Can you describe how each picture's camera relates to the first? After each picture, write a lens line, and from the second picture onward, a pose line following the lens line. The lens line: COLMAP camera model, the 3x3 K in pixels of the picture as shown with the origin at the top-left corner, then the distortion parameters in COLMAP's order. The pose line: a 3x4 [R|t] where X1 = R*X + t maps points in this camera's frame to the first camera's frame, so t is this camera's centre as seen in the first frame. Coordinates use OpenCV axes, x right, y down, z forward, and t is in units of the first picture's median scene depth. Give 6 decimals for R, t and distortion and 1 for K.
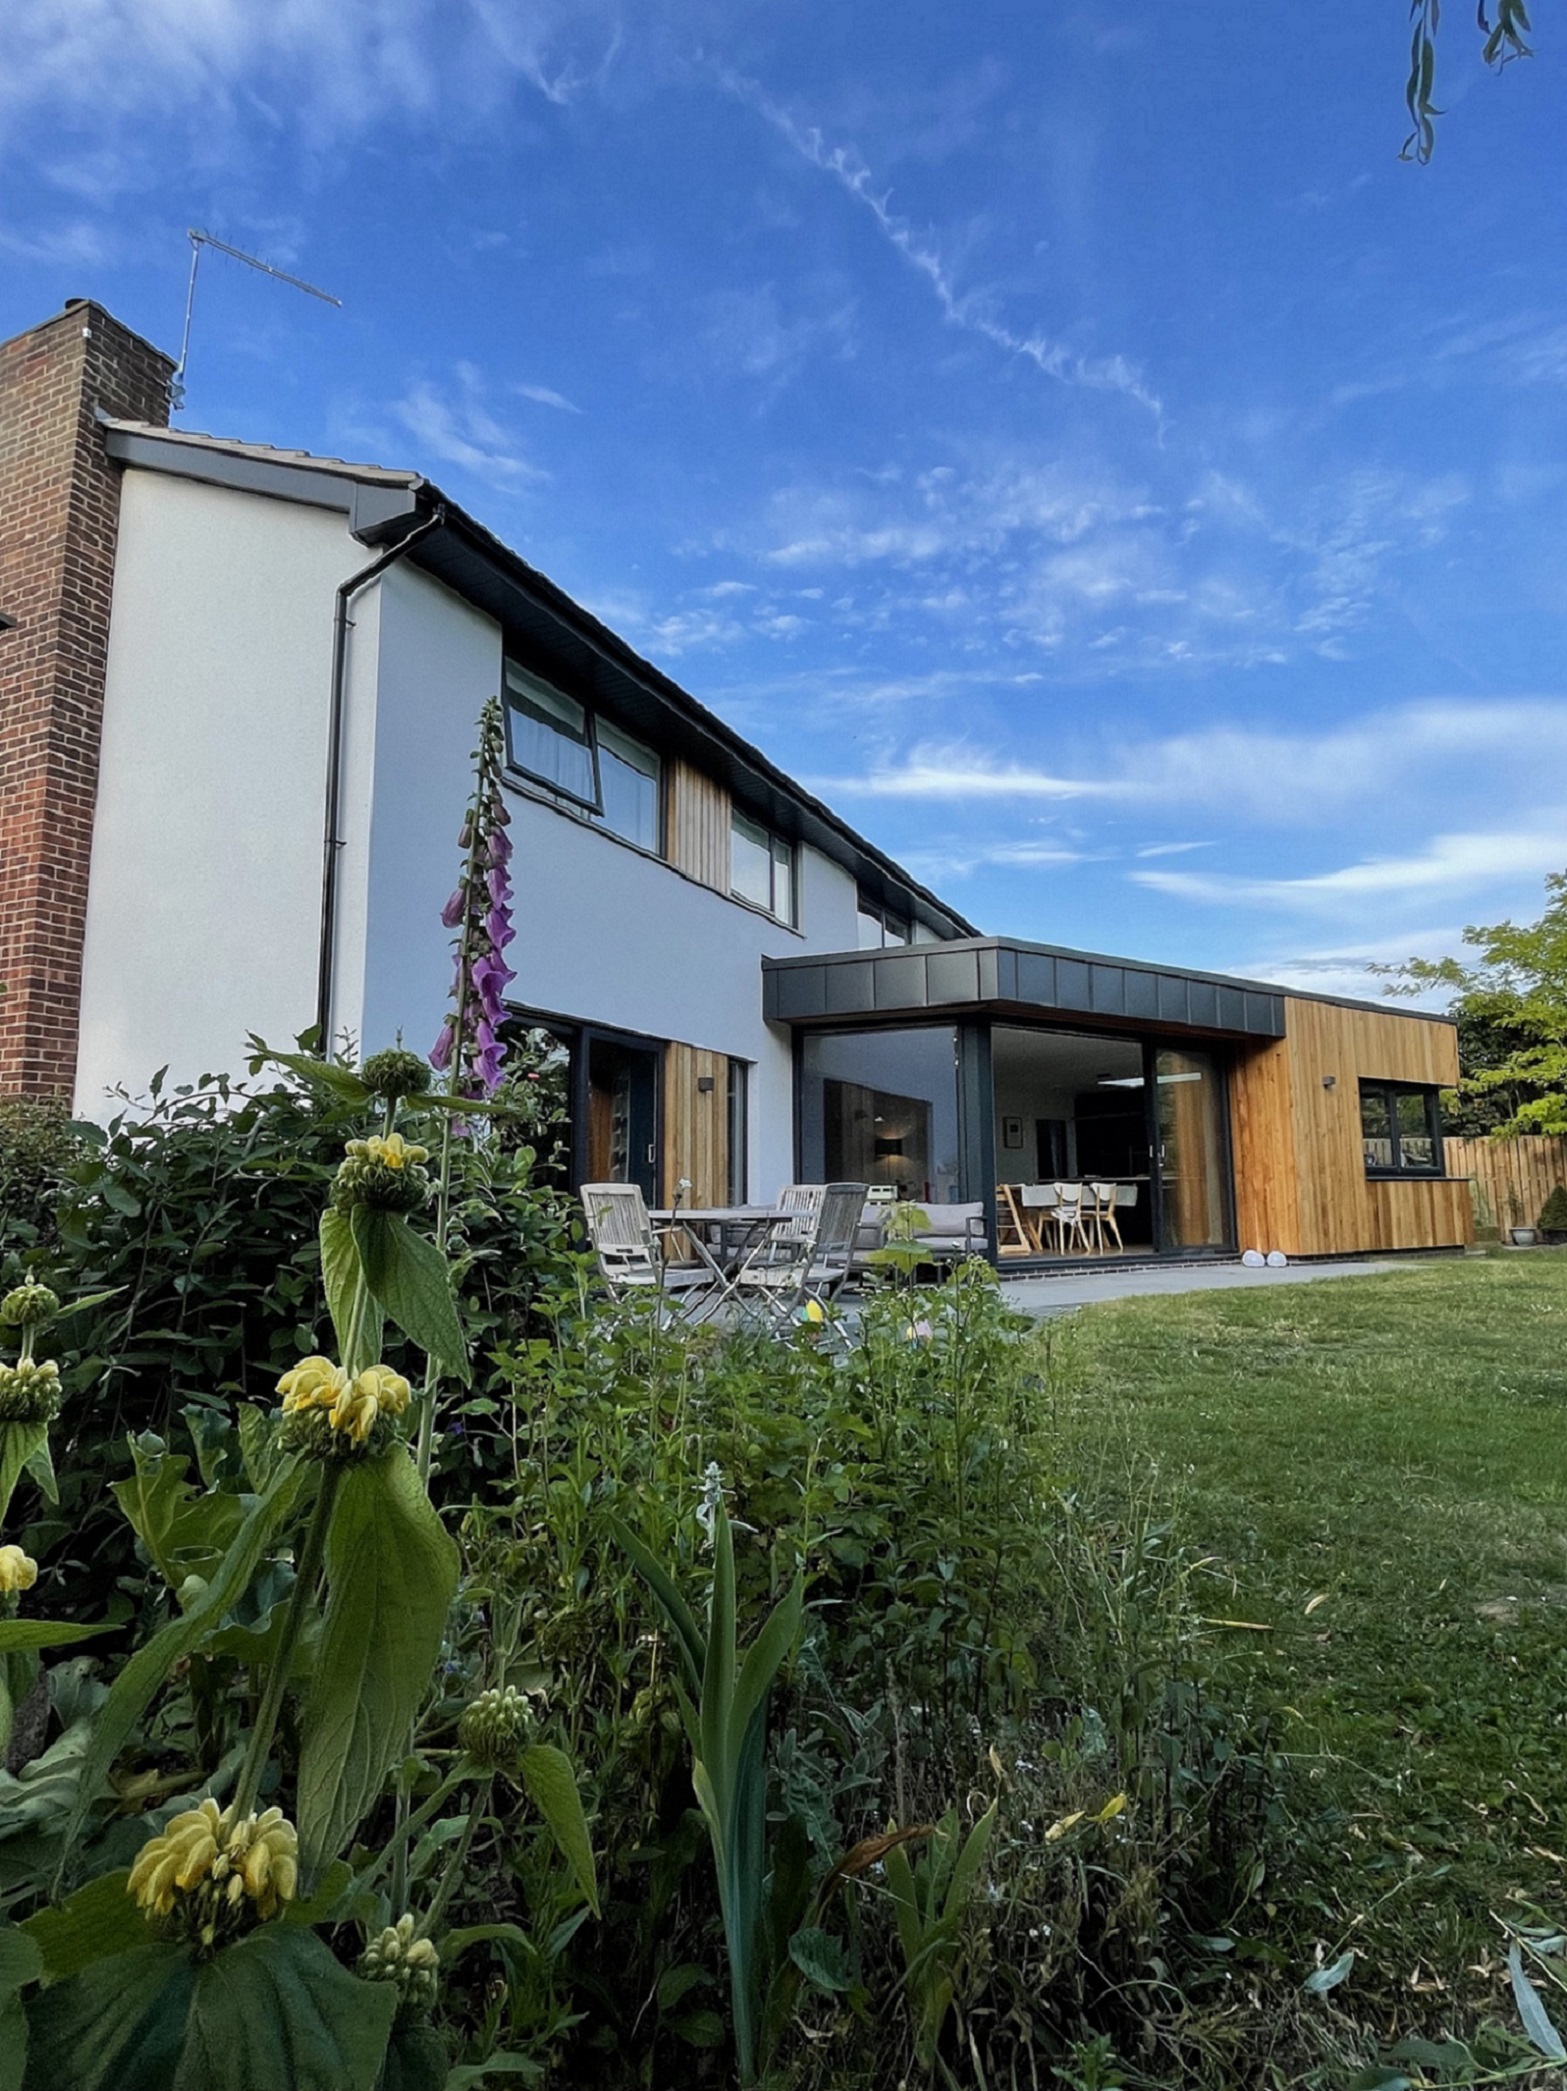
lens RADIAL K [[1112.0, 0, 783.5], [0, 1112.0, 1045.5], [0, 0, 1]] dist [0.024851, -0.001251]
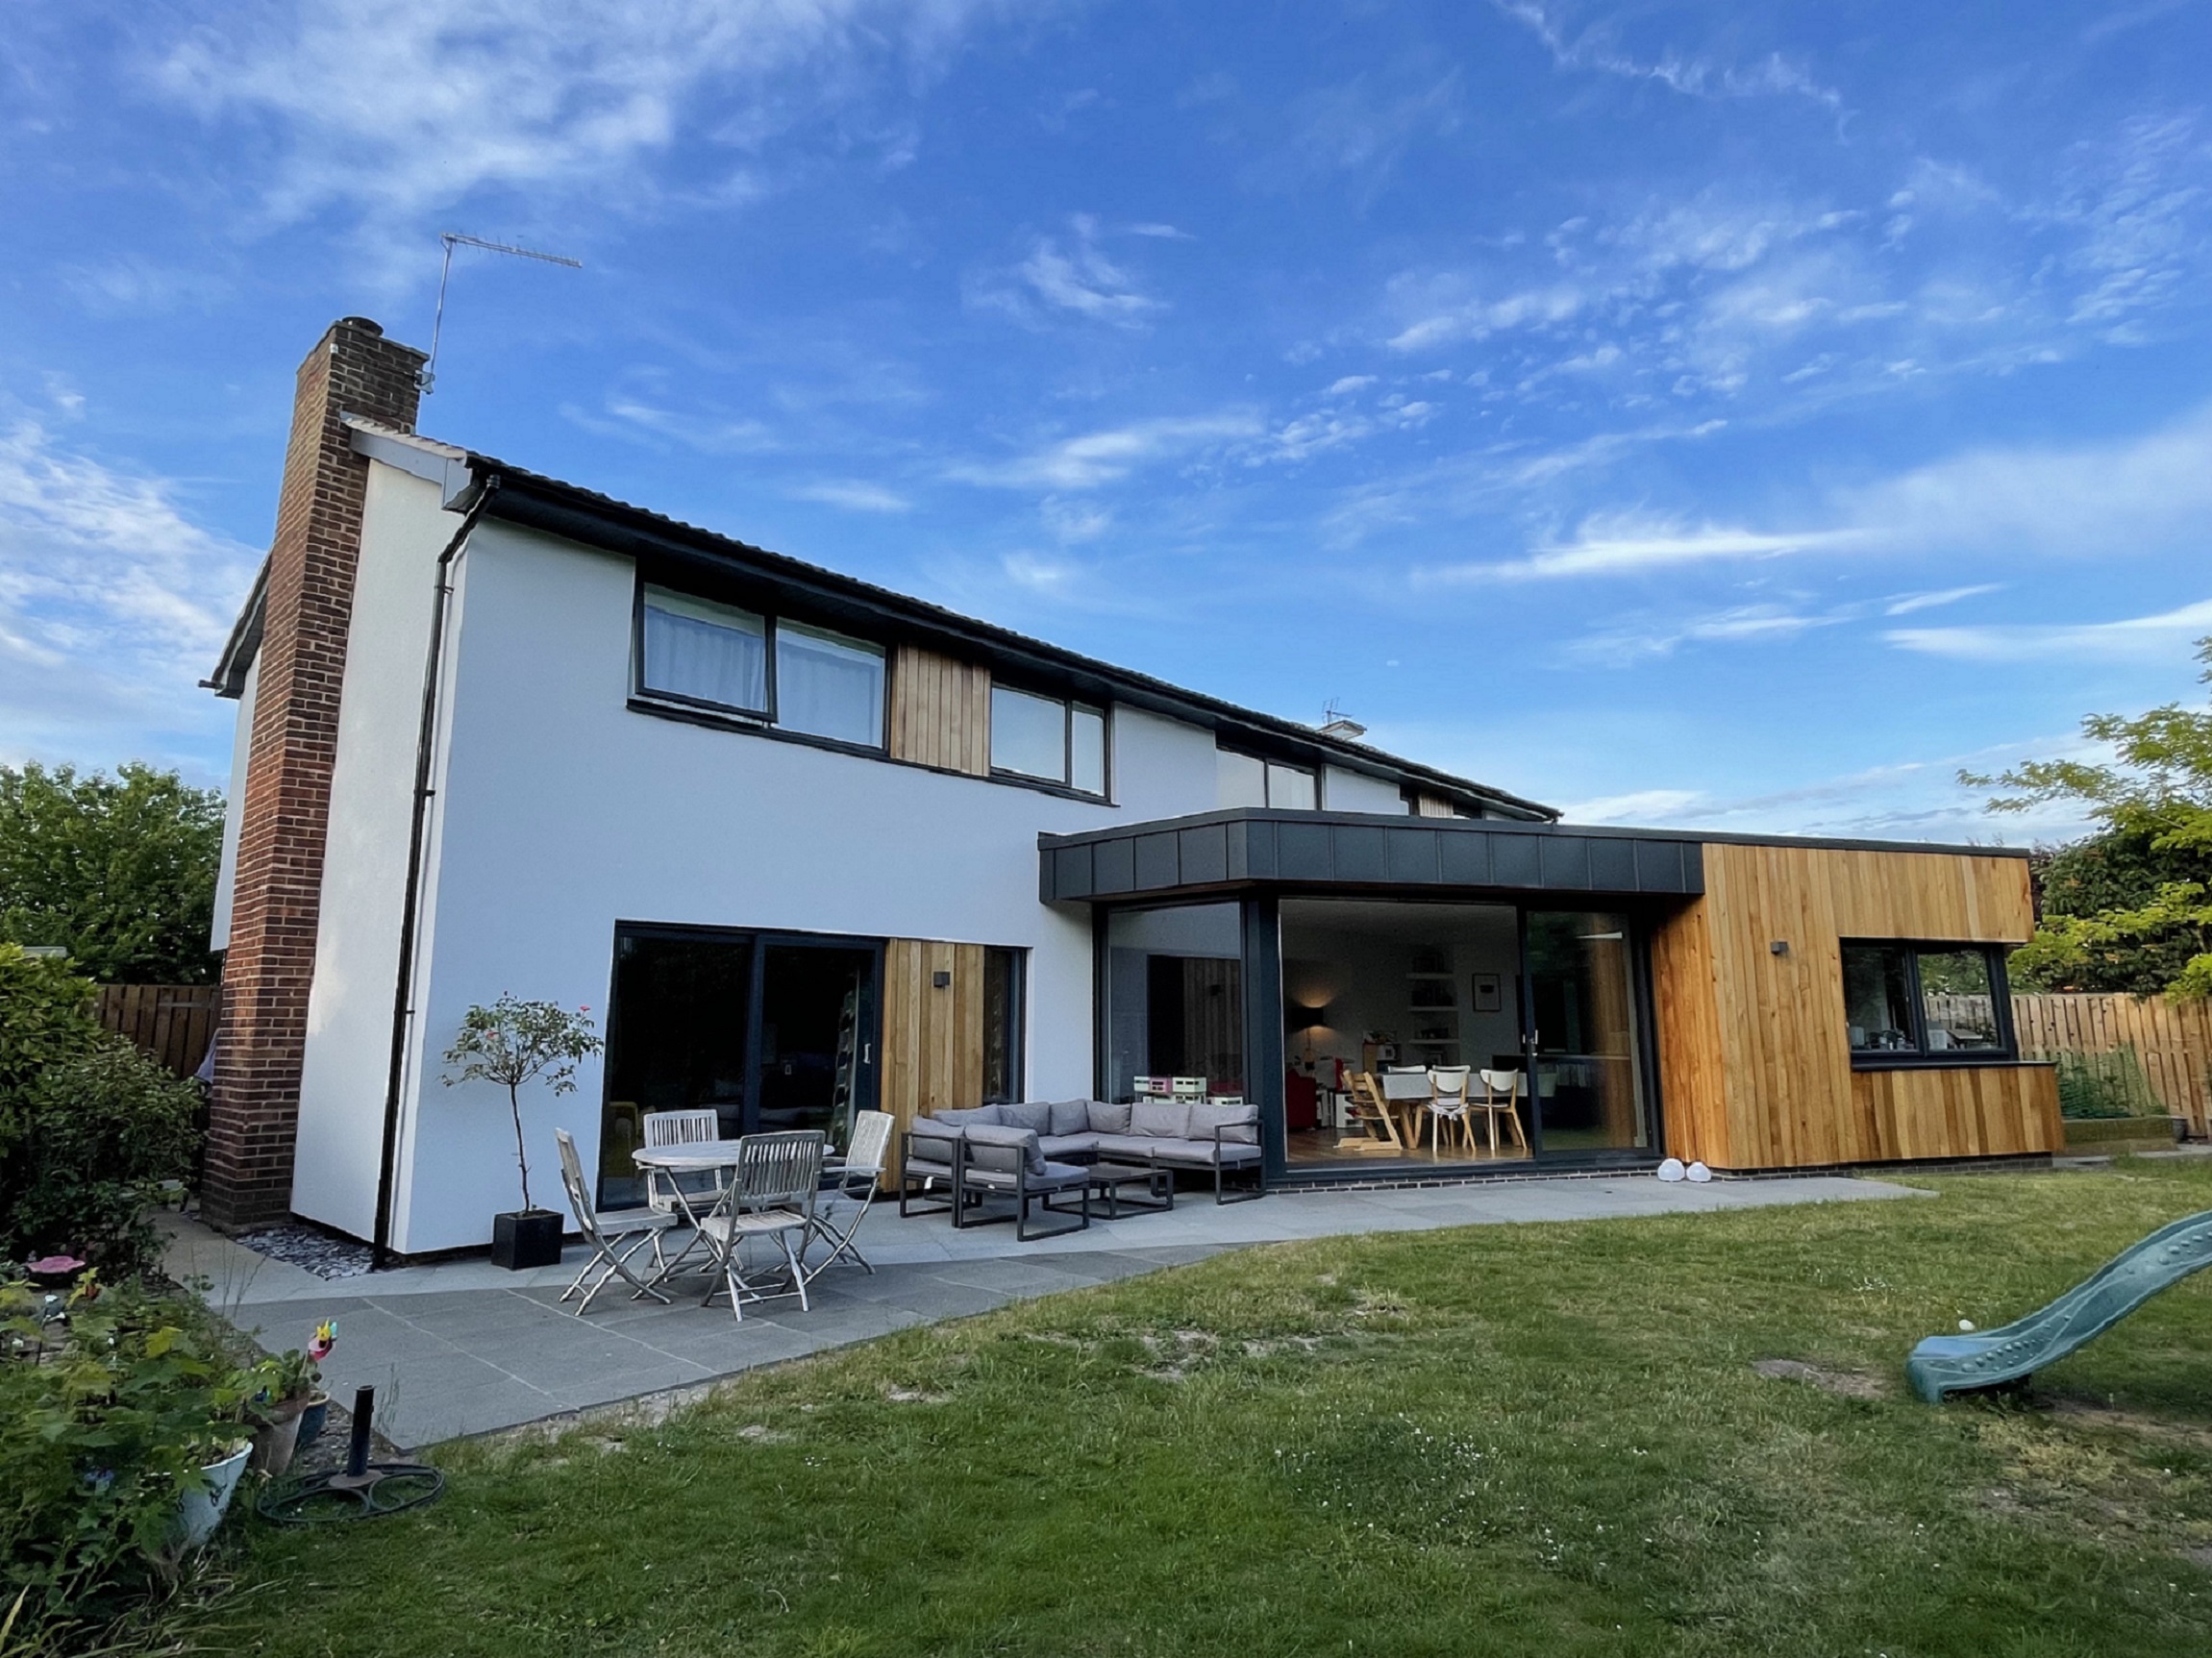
lens RADIAL K [[1152.4, 0, 1106.0], [0, 1152.4, 829.0], [0, 0, 1]] dist [0.012391, 0.001430]
pose [[0.954076, -0.047446, -0.295784, 0.181940], [0.038413, 0.998603, -0.036282, -0.026447], [0.297092, 0.023254, 0.954566, 0.044177]]
